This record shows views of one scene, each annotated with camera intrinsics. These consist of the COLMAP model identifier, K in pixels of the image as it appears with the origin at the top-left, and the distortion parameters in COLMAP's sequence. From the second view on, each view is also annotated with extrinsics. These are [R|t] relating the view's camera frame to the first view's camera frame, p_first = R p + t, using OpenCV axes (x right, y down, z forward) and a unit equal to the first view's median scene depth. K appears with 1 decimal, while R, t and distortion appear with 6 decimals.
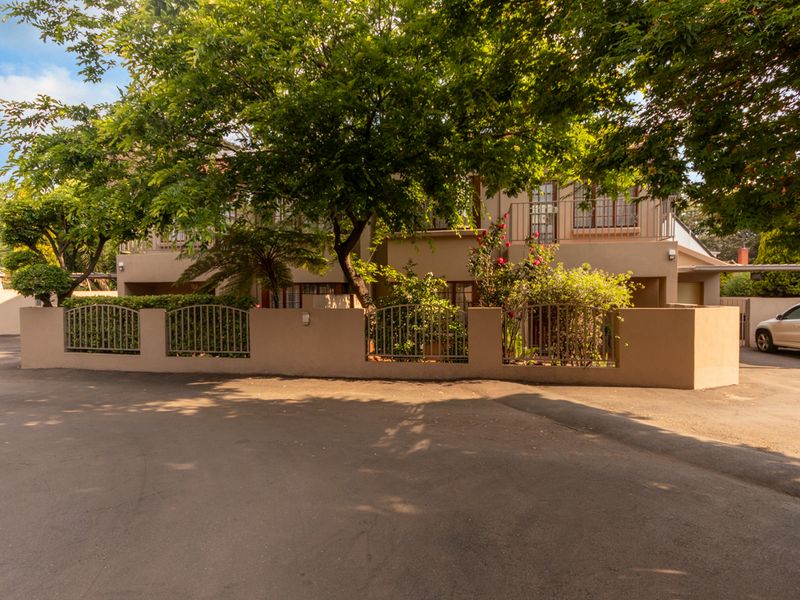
lens RADIAL K [[420.0, 0, 401.0], [0, 420.0, 297.3], [0, 0, 1]] dist [-0.026176, 0.014880]
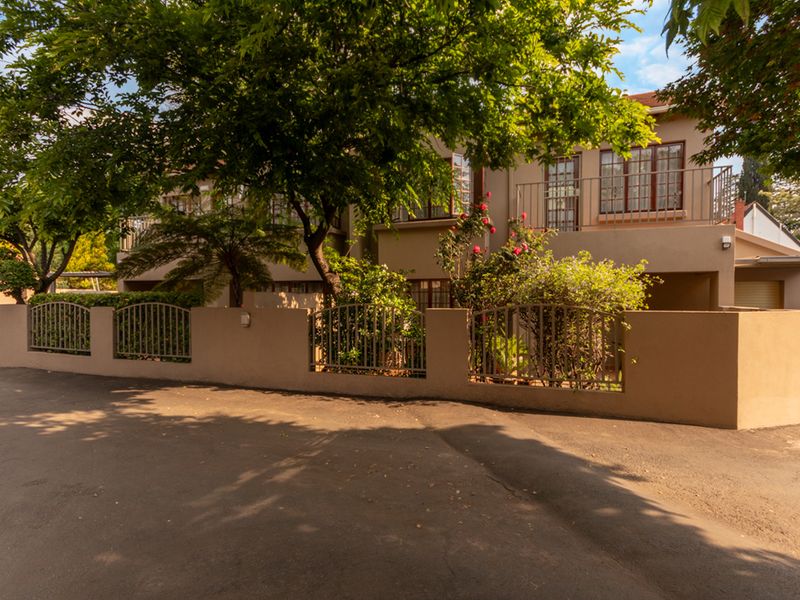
lens RADIAL K [[420.0, 0, 401.0], [0, 420.0, 297.3], [0, 0, 1]] dist [-0.026176, 0.014880]
pose [[0.989764, 0.005607, -0.142603, 0.222412], [-0.006398, 0.999967, -0.005088, 0.008147], [0.142569, 0.005949, 0.989767, 0.210155]]
